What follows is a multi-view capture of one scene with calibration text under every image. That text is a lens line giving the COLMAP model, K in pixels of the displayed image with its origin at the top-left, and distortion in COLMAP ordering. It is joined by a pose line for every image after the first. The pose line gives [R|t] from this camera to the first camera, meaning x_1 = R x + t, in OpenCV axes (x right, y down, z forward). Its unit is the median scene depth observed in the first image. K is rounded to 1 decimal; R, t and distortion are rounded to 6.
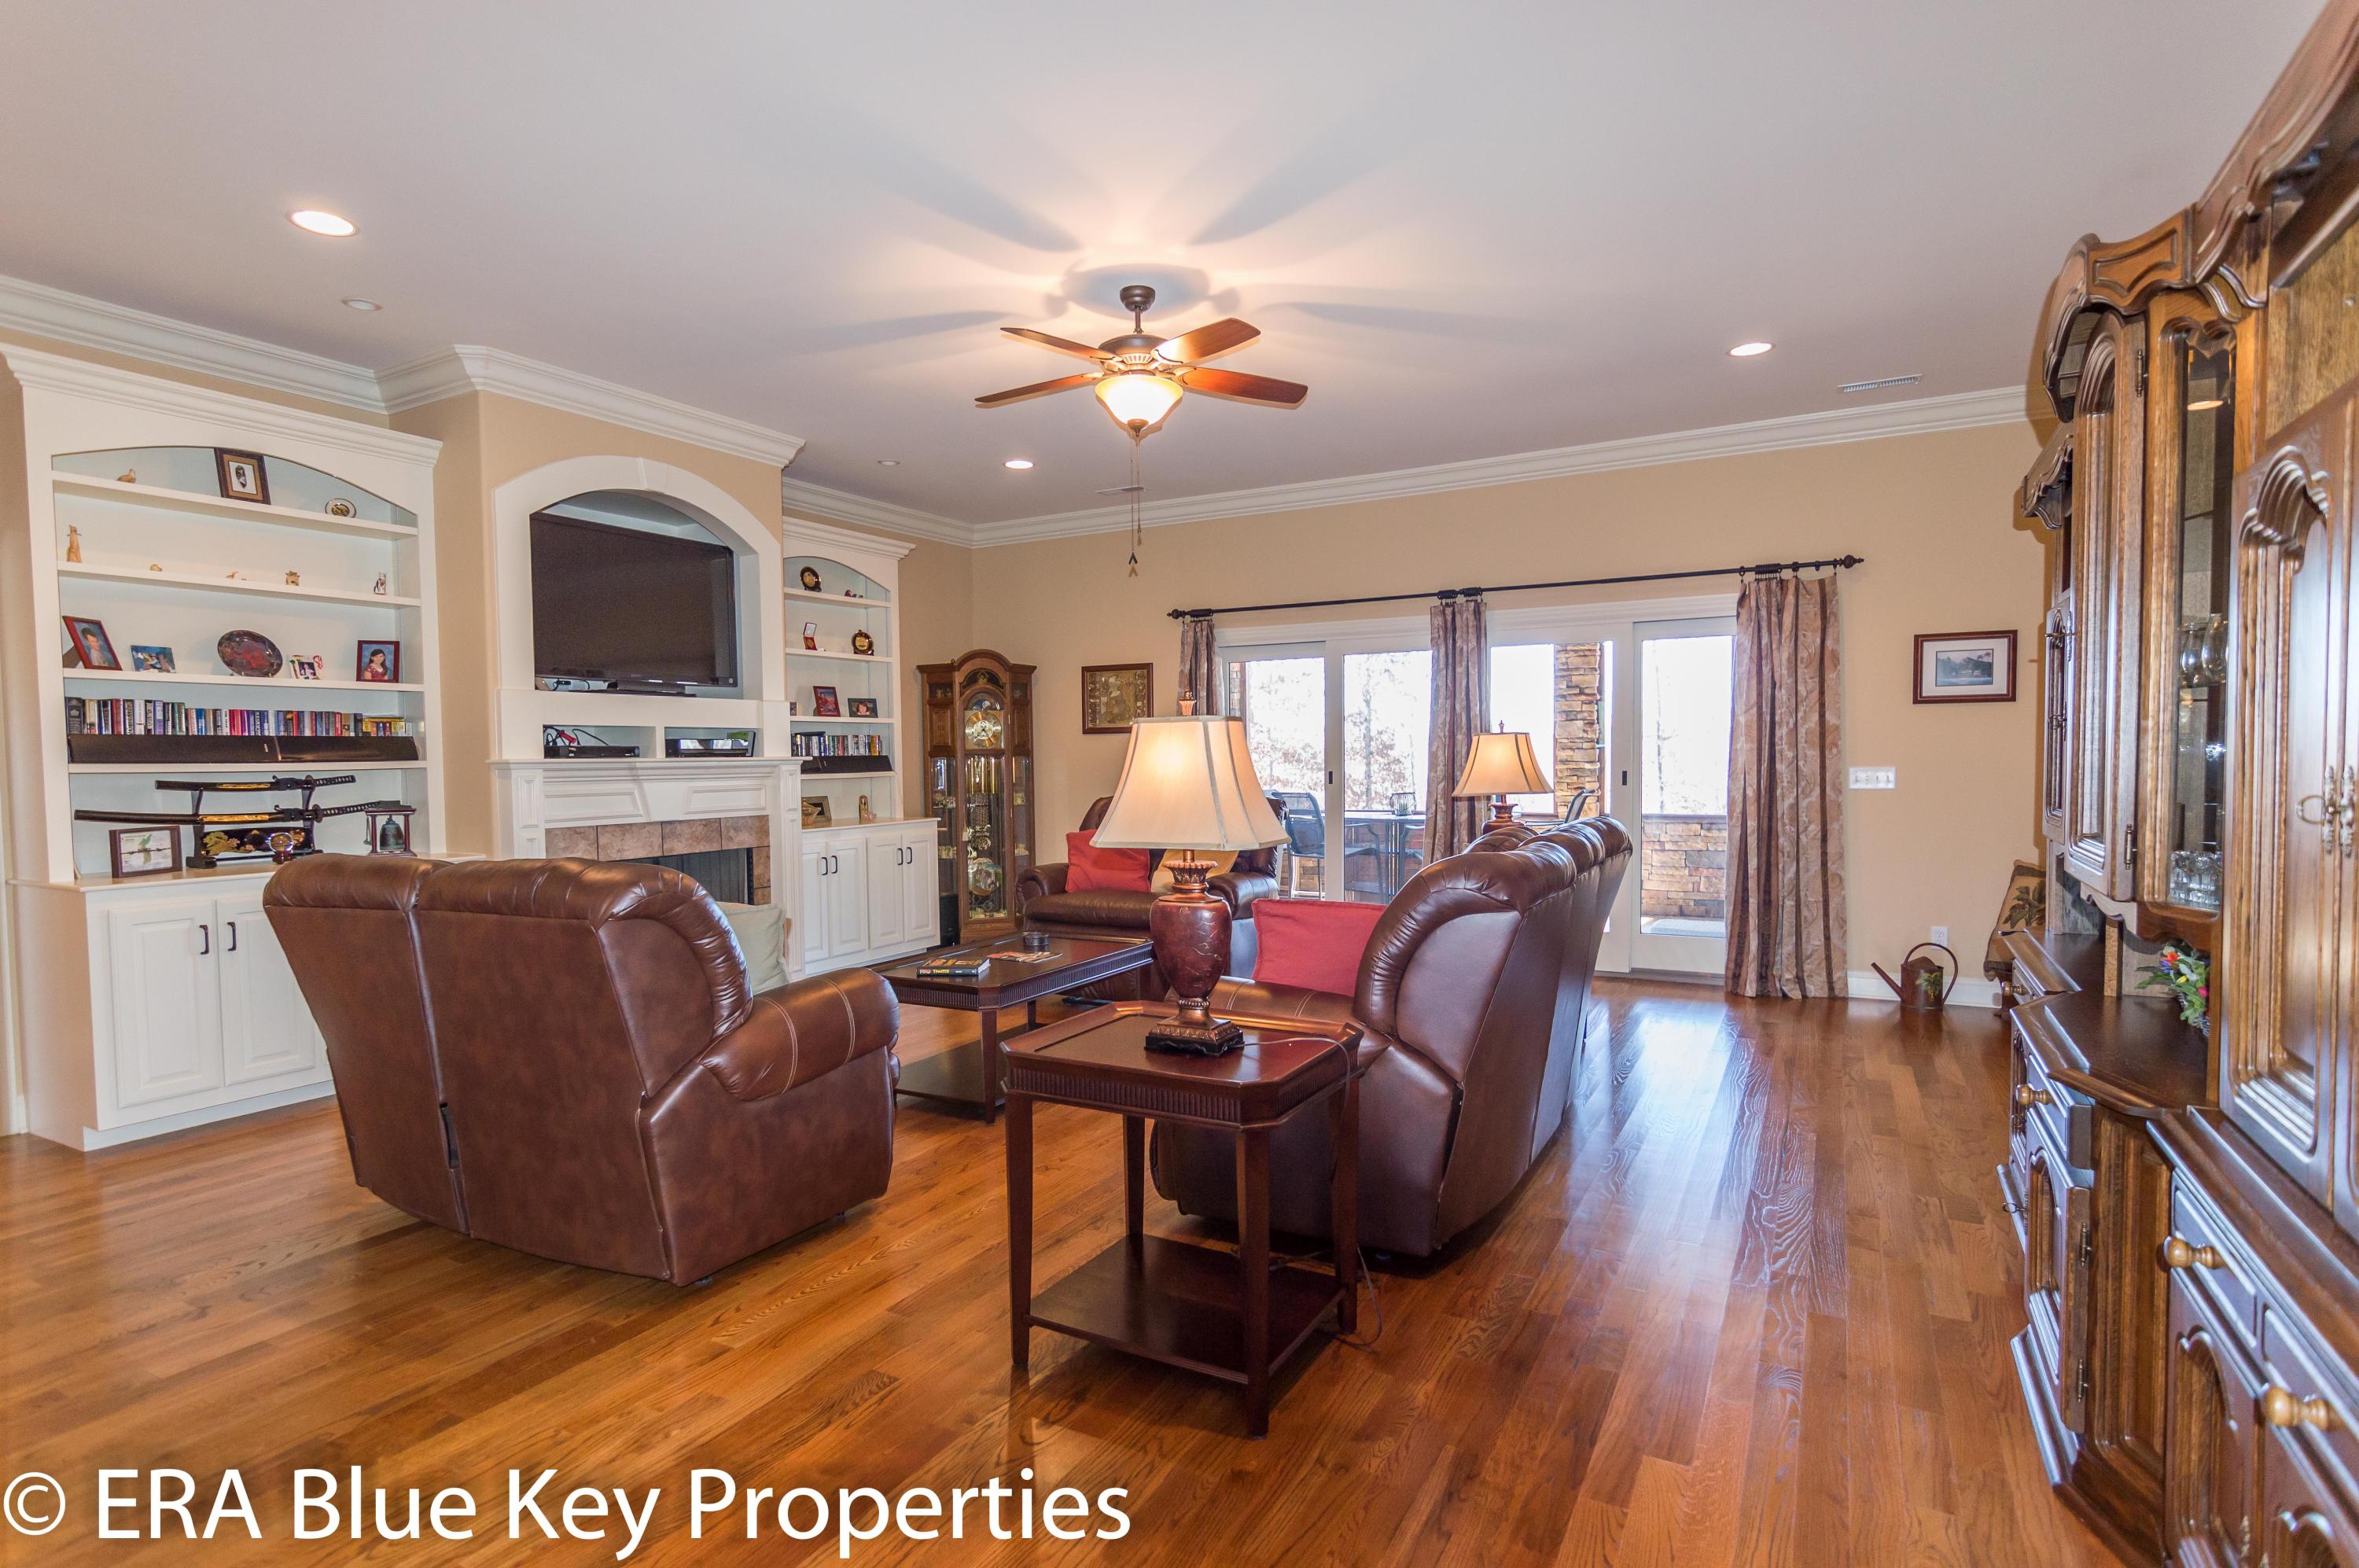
lens RADIAL K [[1157.7, 0, 1180.2], [0, 1157.7, 793.4], [0, 0, 1]] dist [-0.003311, 0.000271]
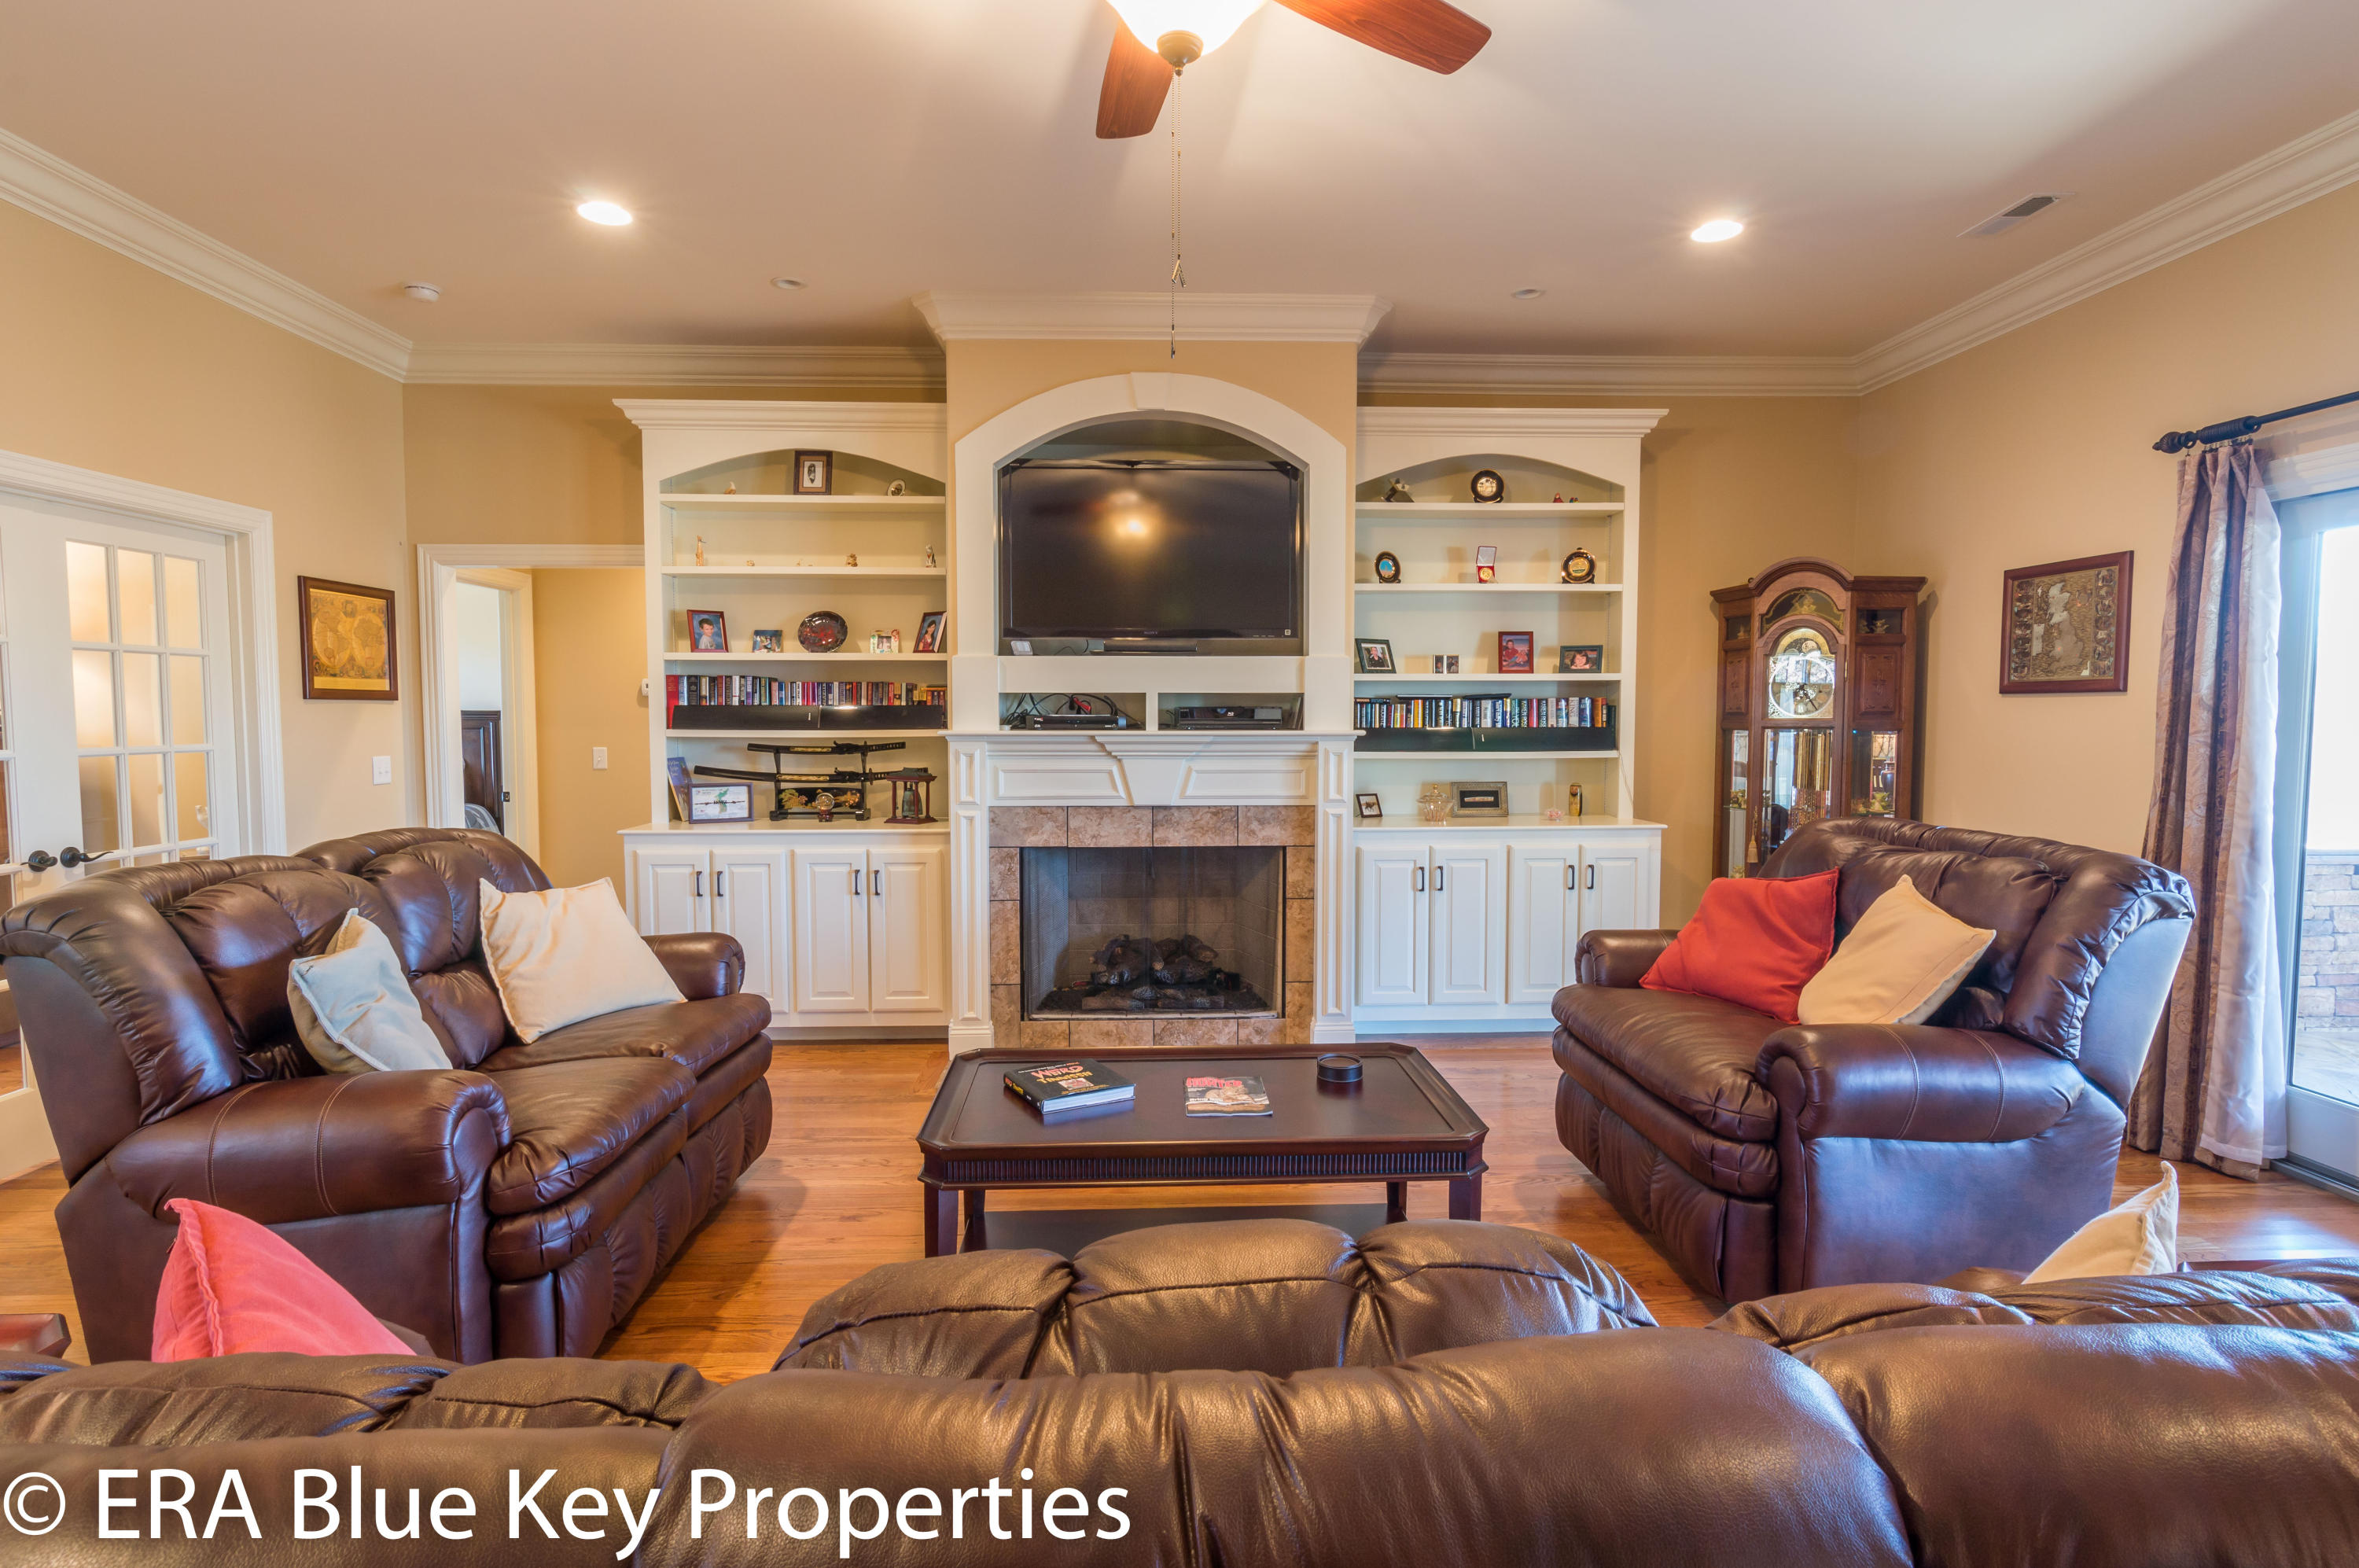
lens RADIAL K [[1157.7, 0, 1171.8], [0, 1157.7, 776.3], [0, 0, 1]] dist [-0.003311, 0.000271]
pose [[0.525262, 0.059854, -0.848833, 0.266408], [-0.034356, 0.998202, 0.049126, -0.037982], [0.850247, 0.003359, 0.526373, 0.555785]]
